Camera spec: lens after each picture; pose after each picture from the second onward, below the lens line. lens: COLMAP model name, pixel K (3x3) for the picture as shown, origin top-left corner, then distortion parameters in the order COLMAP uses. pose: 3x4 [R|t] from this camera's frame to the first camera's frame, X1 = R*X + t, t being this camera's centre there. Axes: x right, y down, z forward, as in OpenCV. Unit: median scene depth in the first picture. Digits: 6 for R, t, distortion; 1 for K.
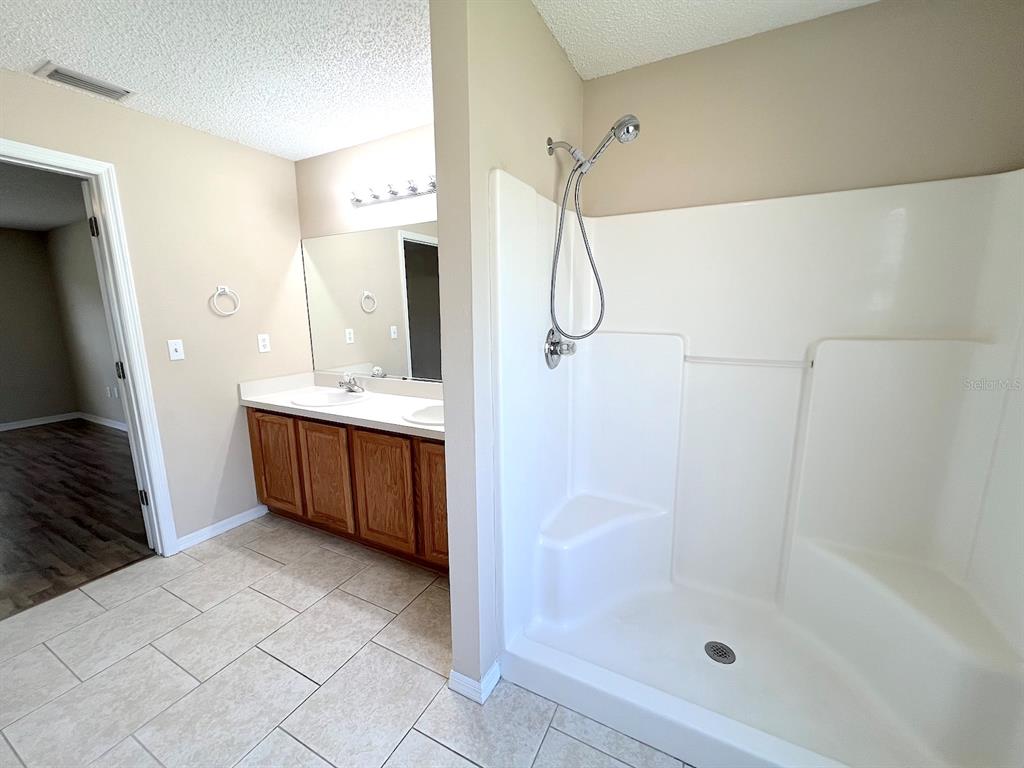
lens RADIAL K [[411.2, 0, 510.3], [0, 411.2, 383.5], [0, 0, 1]] dist [-0.000956, -0.000224]
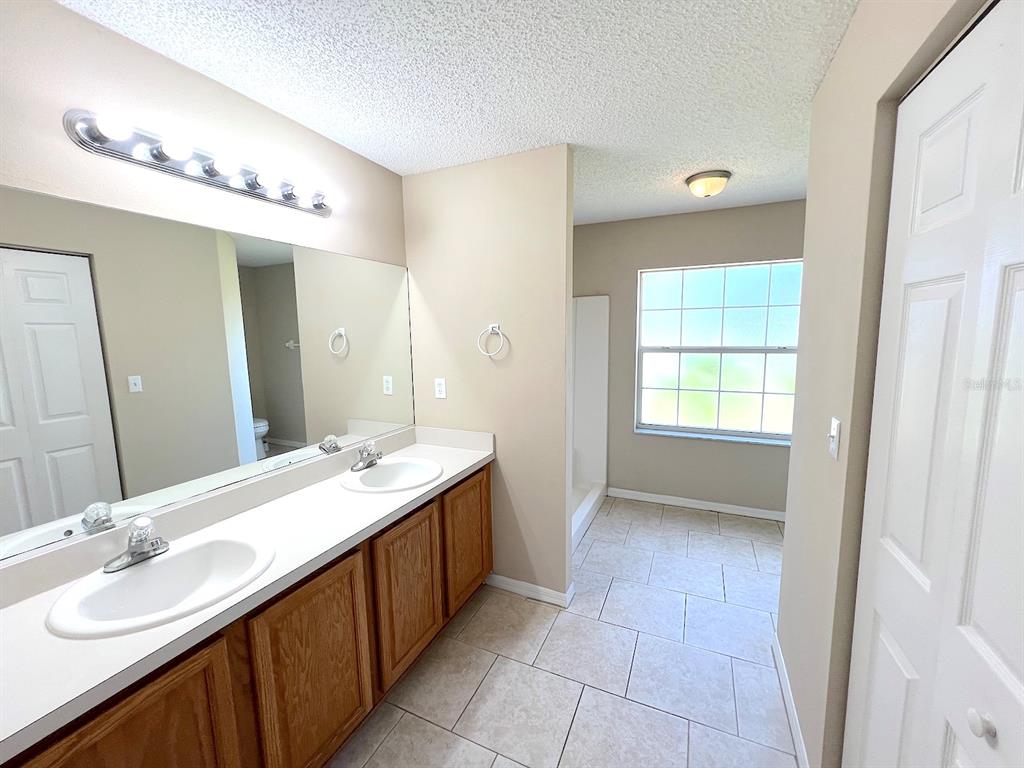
lens RADIAL K [[411.2, 0, 510.3], [0, 411.2, 383.5], [0, 0, 1]] dist [-0.000956, -0.000224]
pose [[-0.051229, -0.116257, 0.991897, -1.236314], [0.196184, 0.972678, 0.124136, -0.216482], [-0.979228, 0.200953, -0.027021, 0.885159]]
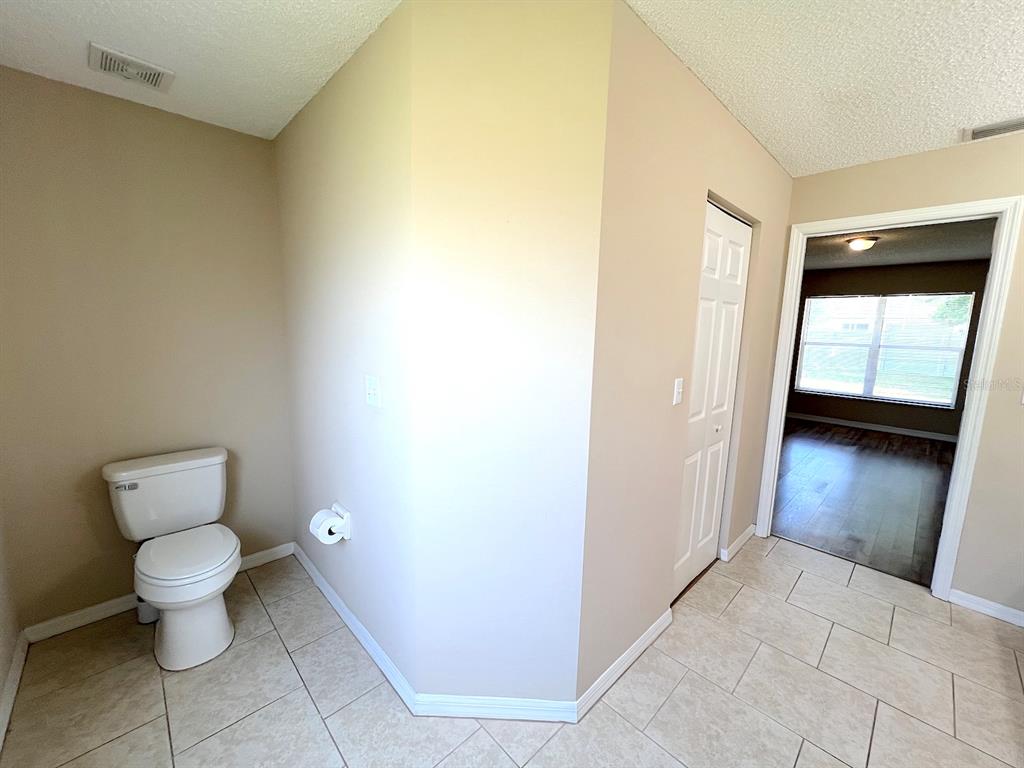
lens RADIAL K [[411.2, 0, 510.3], [0, 411.2, 383.5], [0, 0, 1]] dist [-0.000956, -0.000224]
pose [[-0.316970, 0.139053, -0.938187, 0.403853], [-0.188878, 0.960125, 0.206118, -0.088854], [0.929438, 0.242536, -0.278067, 0.277737]]
